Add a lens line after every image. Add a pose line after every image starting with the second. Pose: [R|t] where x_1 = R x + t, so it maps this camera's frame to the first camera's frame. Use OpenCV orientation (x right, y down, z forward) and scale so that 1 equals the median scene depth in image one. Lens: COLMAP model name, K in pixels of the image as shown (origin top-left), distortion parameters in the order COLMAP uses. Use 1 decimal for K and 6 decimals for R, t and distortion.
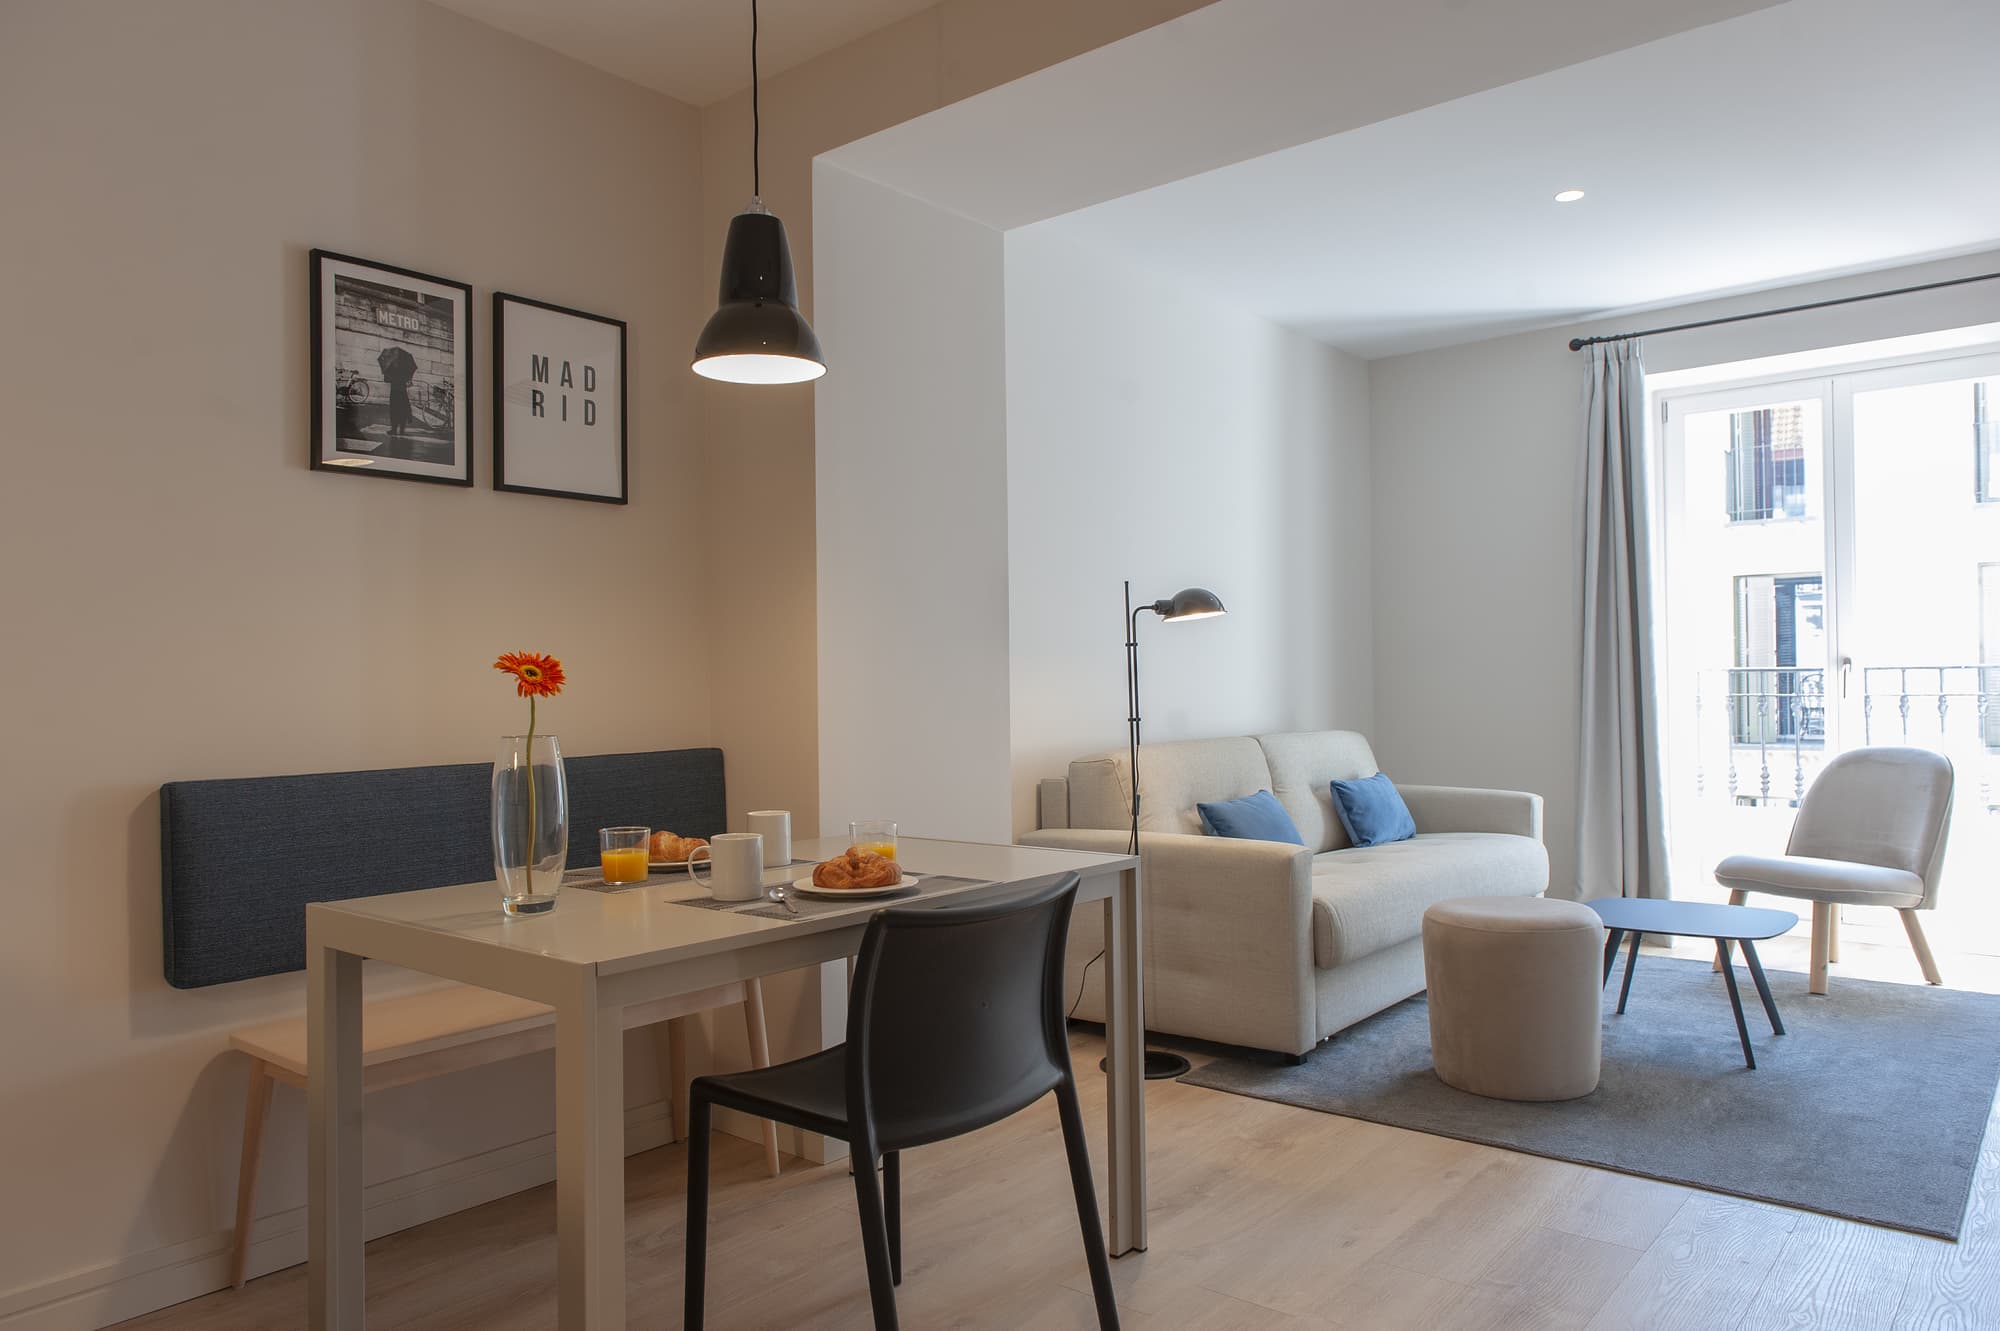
lens RADIAL K [[1374.2, 0, 1000.0], [0, 1374.2, 665.5], [0, 0, 1]] dist [0.001282, 0.001590]
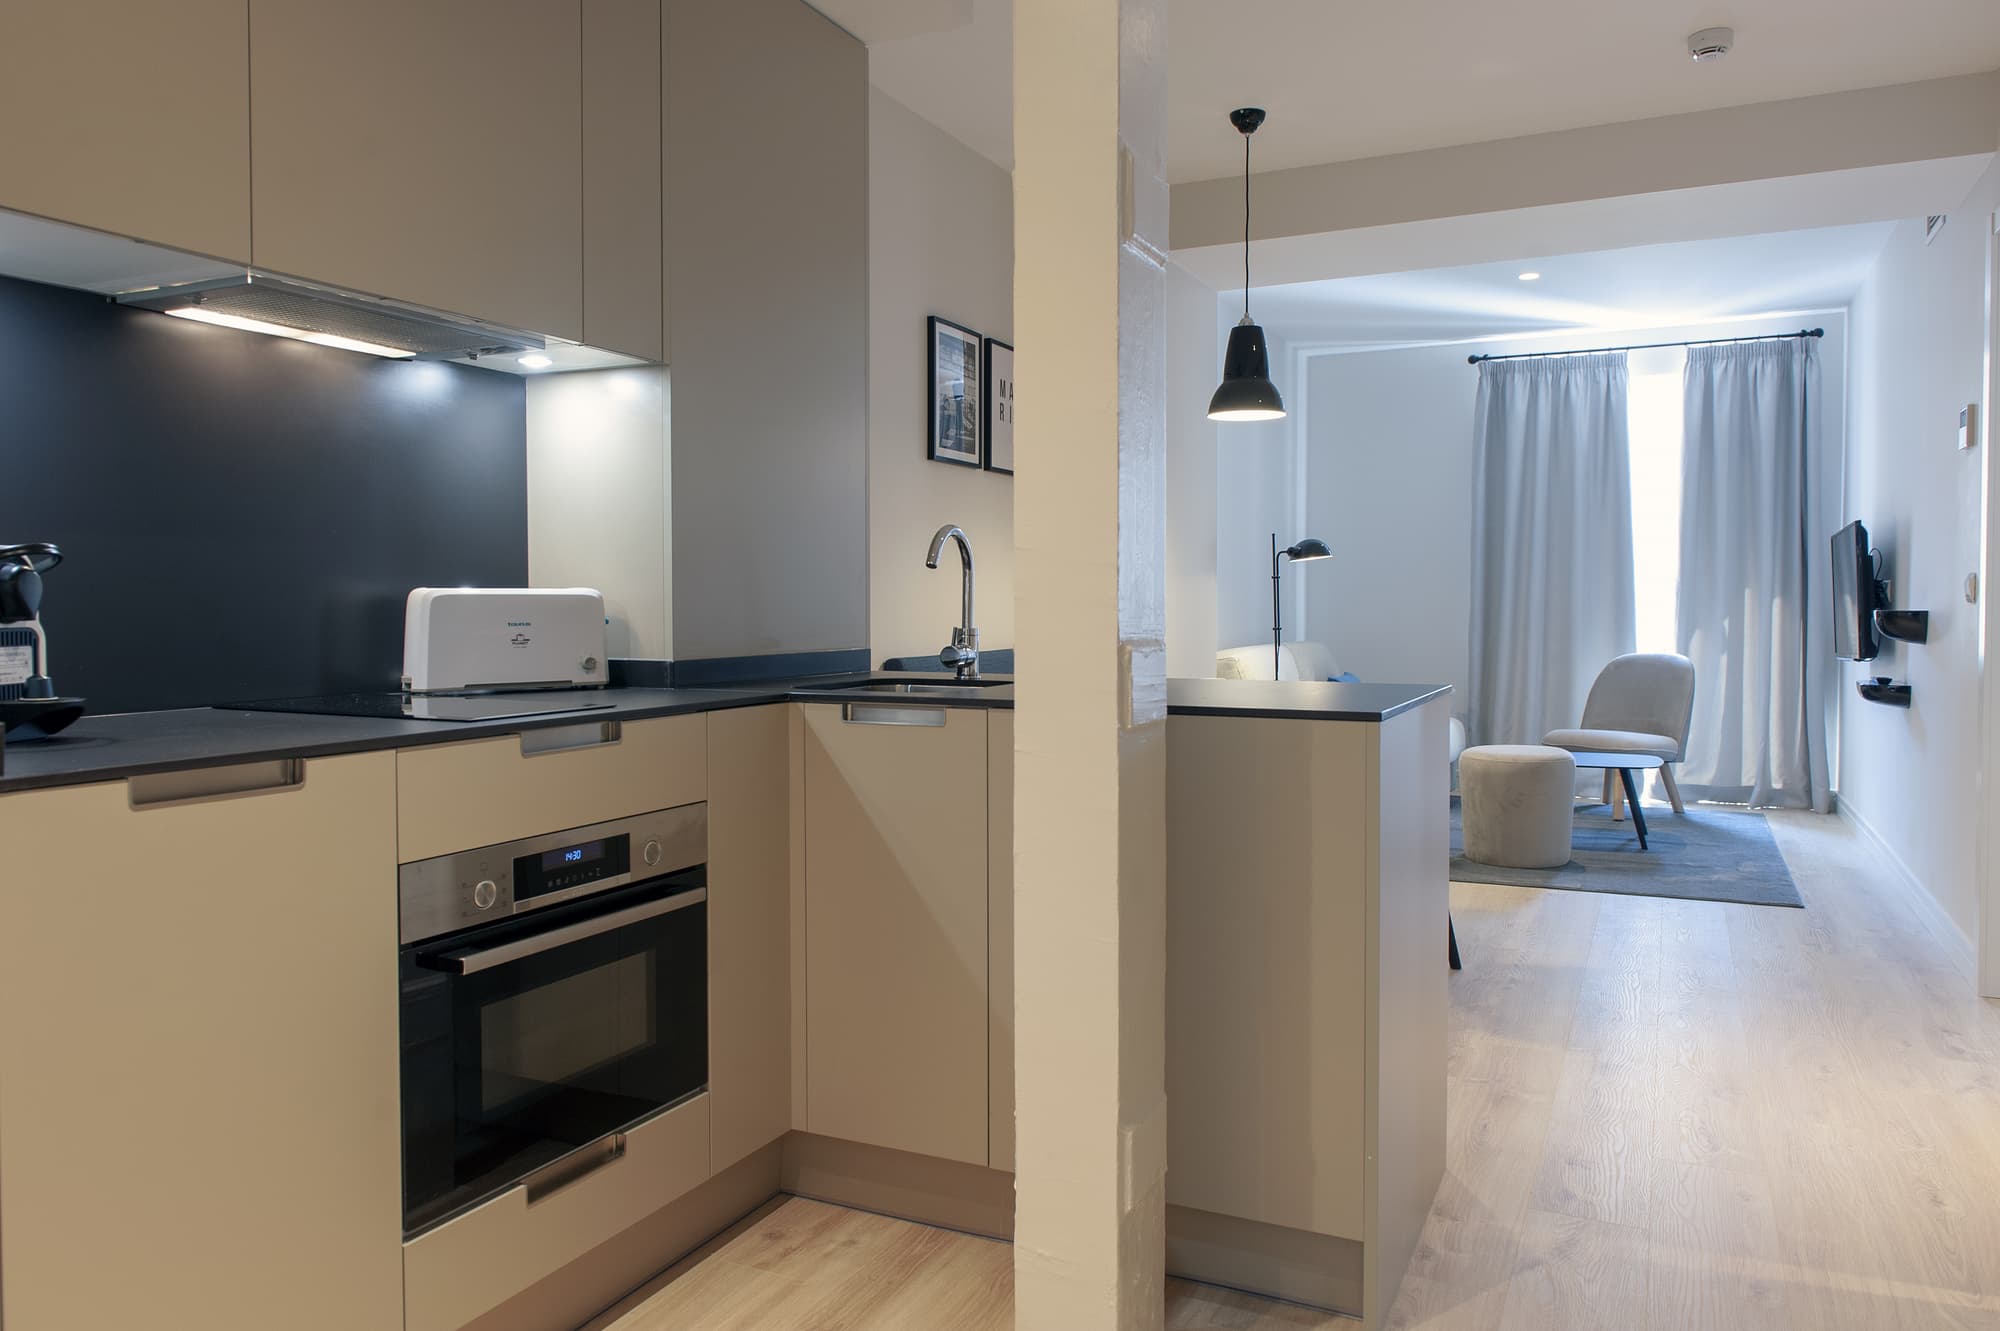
lens RADIAL K [[1466.8, 0, 1000.0], [0, 1466.8, 665.5], [0, 0, 1]] dist [-0.002283, -0.001587]
pose [[0.967066, -0.002076, 0.254518, -0.497153], [-0.010612, 0.998768, 0.048468, 0.004782], [-0.254305, -0.049573, 0.965853, -0.367278]]
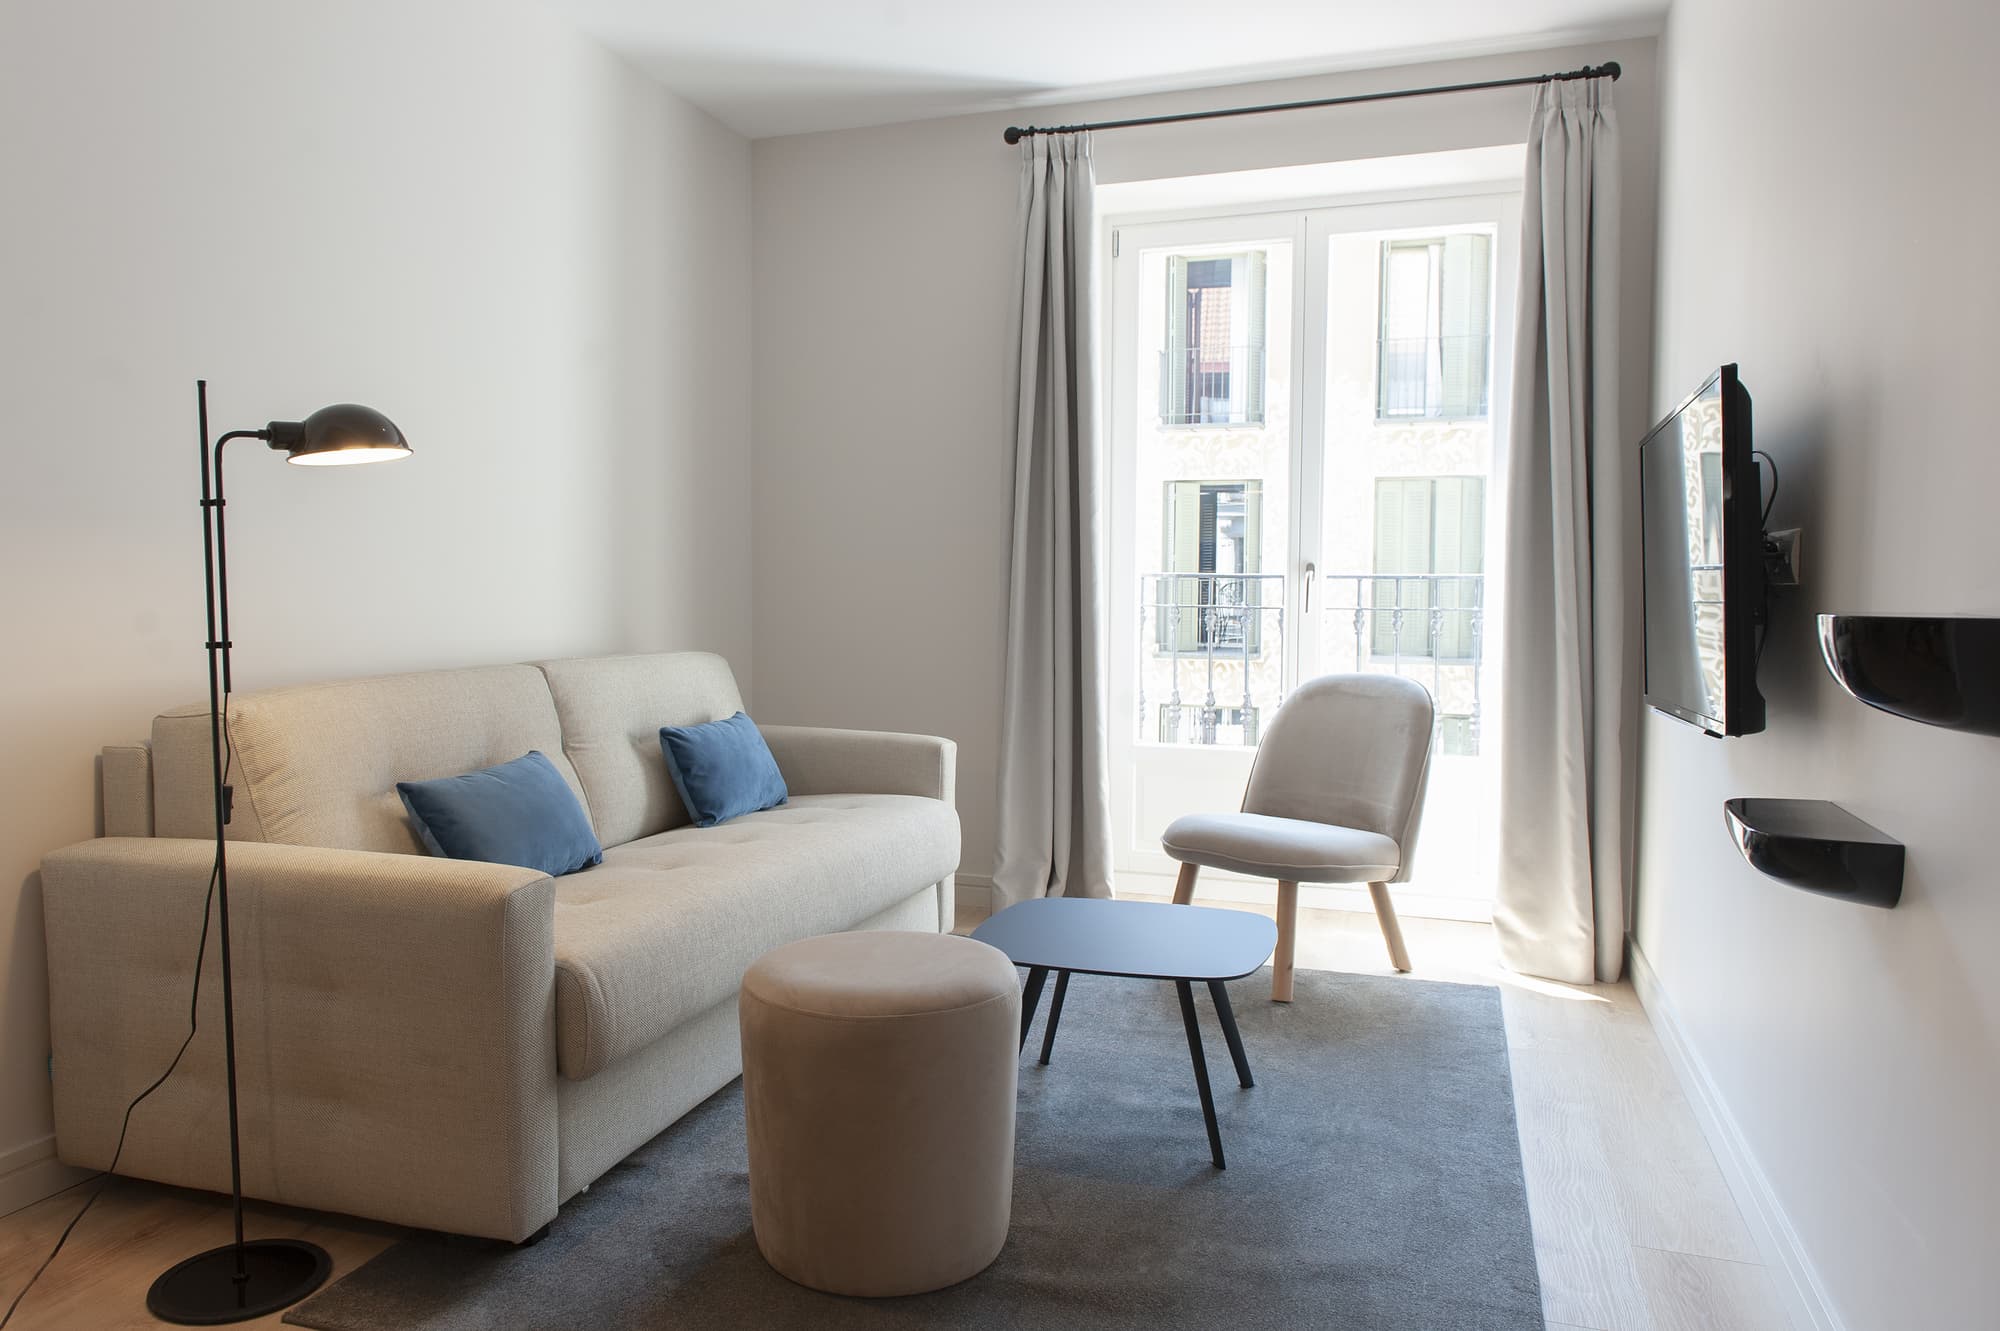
lens RADIAL K [[1437.8, 0, 990.5], [0, 1437.8, 673.8], [0, 0, 1]] dist [0.002109, 0.000531]
pose [[0.928805, -0.006039, 0.370521, 0.143366], [-0.021827, 0.997240, 0.070969, 0.004004], [-0.369926, -0.074004, 0.926109, 0.318906]]
